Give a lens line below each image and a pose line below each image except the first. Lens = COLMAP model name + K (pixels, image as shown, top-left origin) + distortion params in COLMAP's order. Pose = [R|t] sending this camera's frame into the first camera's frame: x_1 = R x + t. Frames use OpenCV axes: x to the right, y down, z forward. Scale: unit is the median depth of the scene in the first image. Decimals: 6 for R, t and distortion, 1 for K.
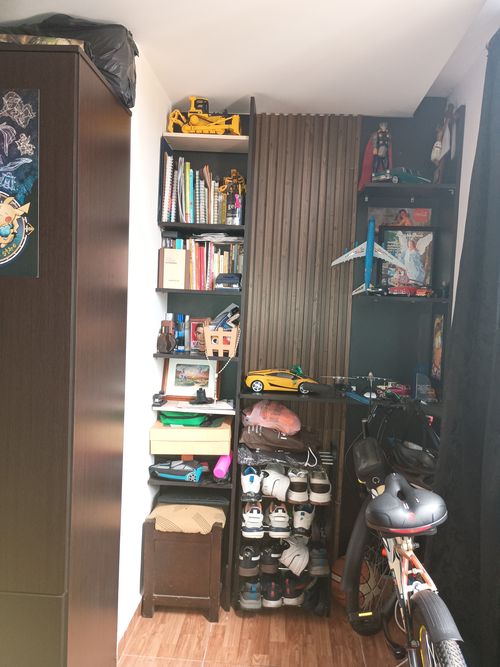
lens RADIAL K [[543.9, 0, 248.4], [0, 543.9, 336.6], [0, 0, 1]] dist [0.012943, -0.022966]
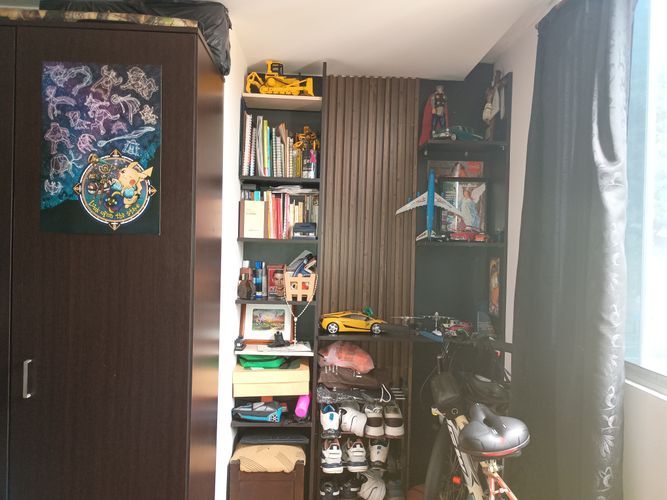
lens RADIAL K [[543.9, 0, 332.6], [0, 543.9, 247.5], [0, 0, 1]] dist [0.012943, -0.022966]
pose [[0.994806, -0.016426, 0.100454, -0.090023], [0.021547, 0.998511, -0.050106, -0.012754], [-0.099481, 0.052010, 0.993679, -0.066076]]
